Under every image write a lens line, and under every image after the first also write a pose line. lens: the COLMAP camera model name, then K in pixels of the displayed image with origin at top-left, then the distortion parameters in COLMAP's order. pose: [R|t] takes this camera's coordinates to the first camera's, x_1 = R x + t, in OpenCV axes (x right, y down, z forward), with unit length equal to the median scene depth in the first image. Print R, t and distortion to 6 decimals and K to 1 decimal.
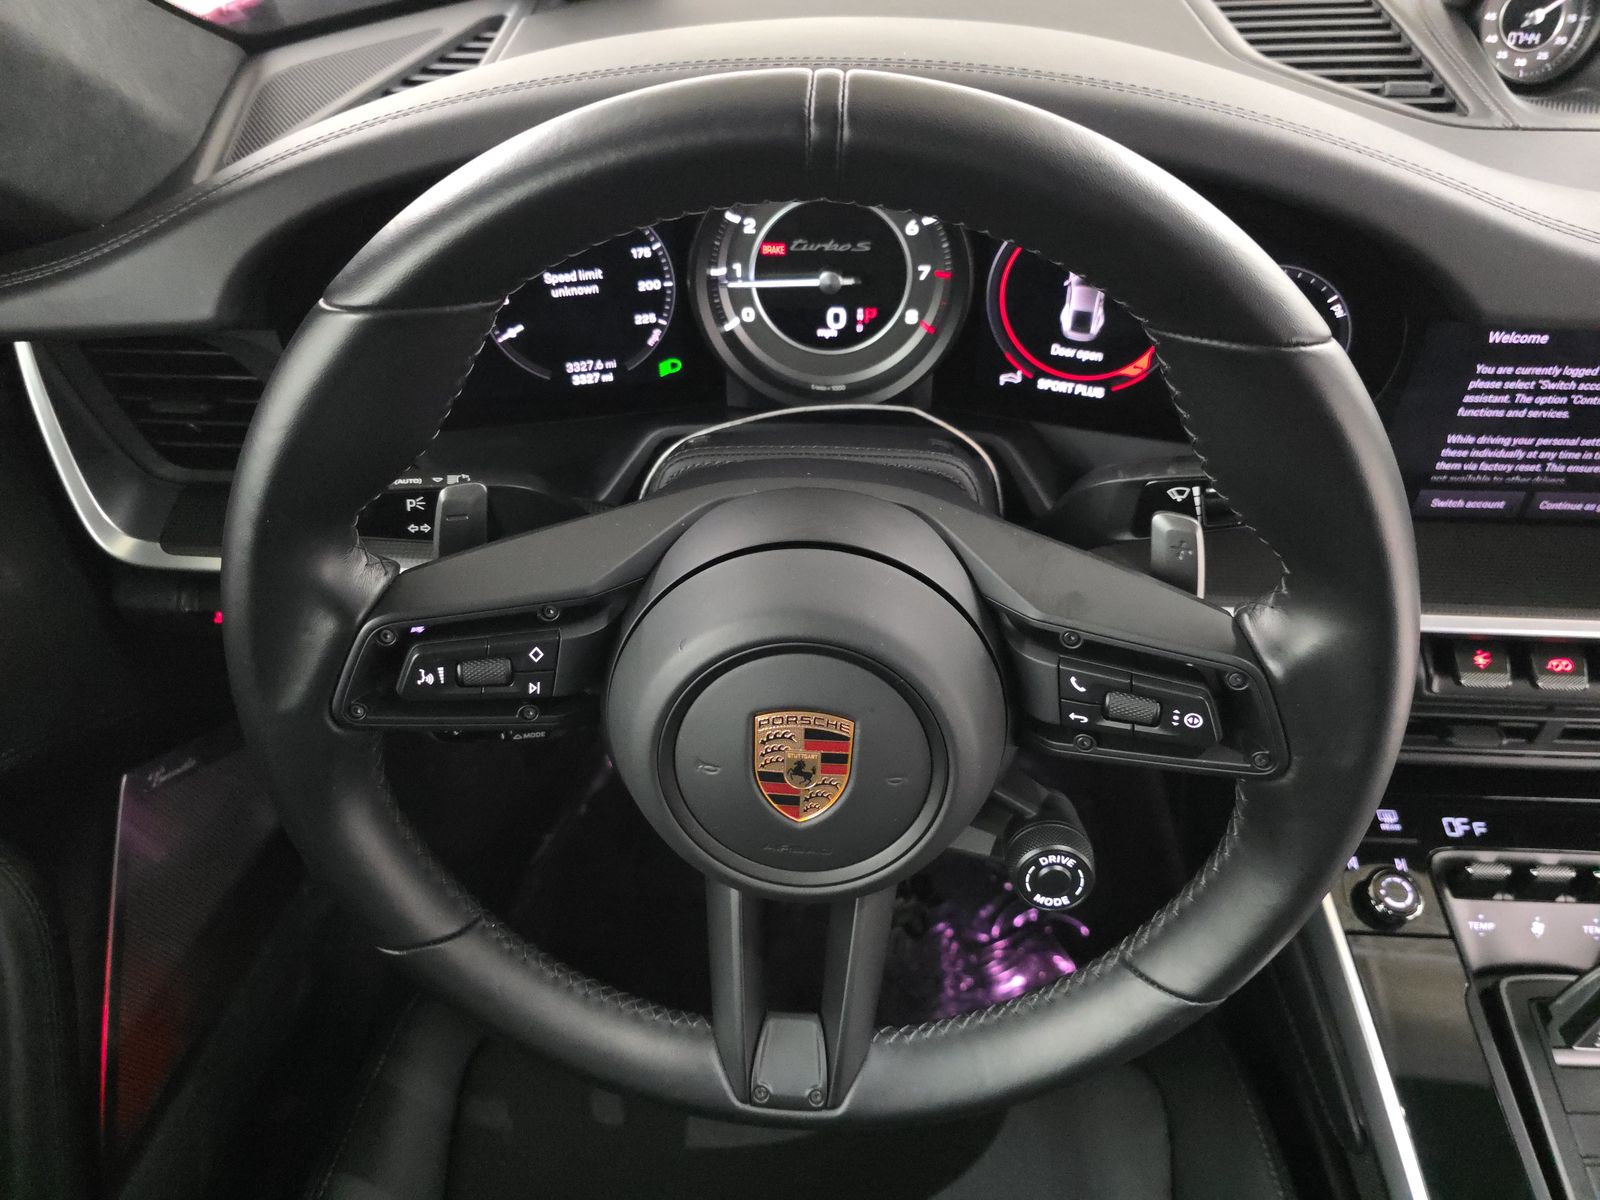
lens RADIAL K [[1052.3, 0, 787.5], [0, 1052.3, 597.2], [0, 0, 1]] dist [0.000059, -0.021907]
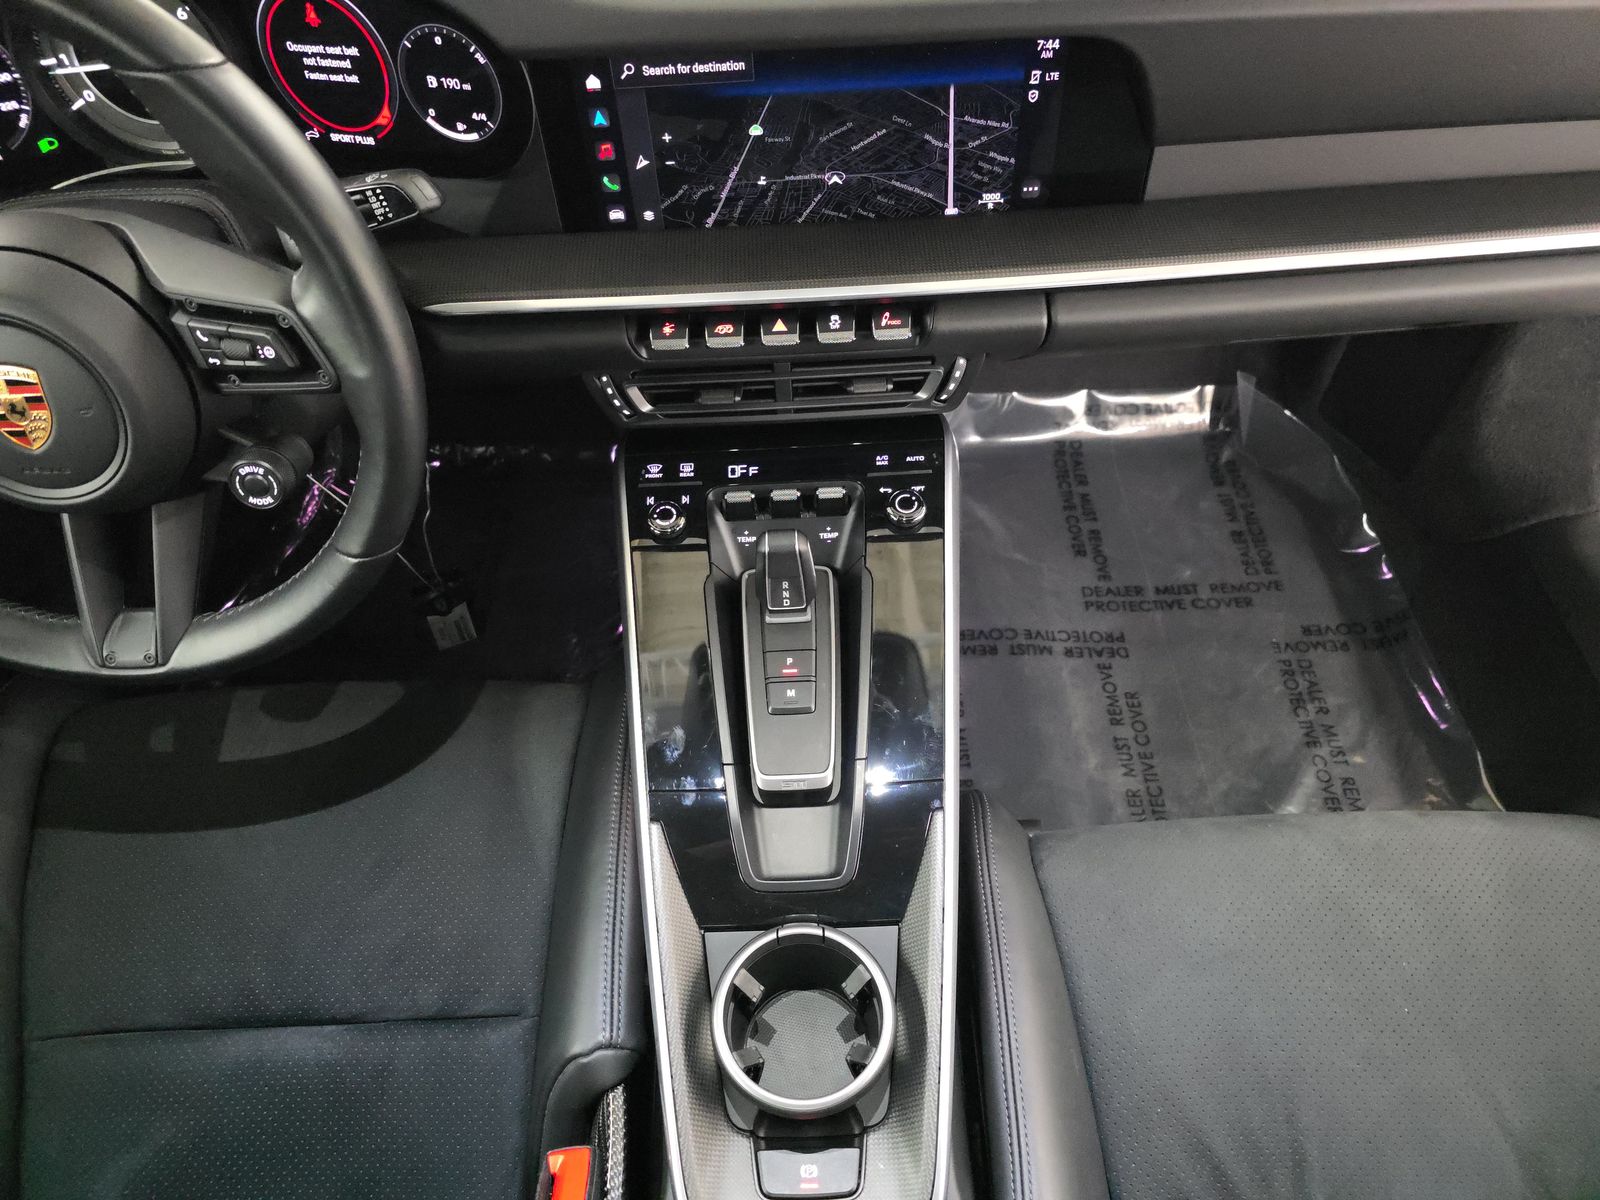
lens RADIAL K [[1052.3, 0, 811.4], [0, 1052.3, 605.8], [0, 0, 1]] dist [0.000059, -0.021907]
pose [[0.993842, -0.086651, 0.069060, 0.693982], [0.074327, 0.983578, 0.164471, 0.193594], [-0.082177, -0.158325, 0.983961, -0.396019]]
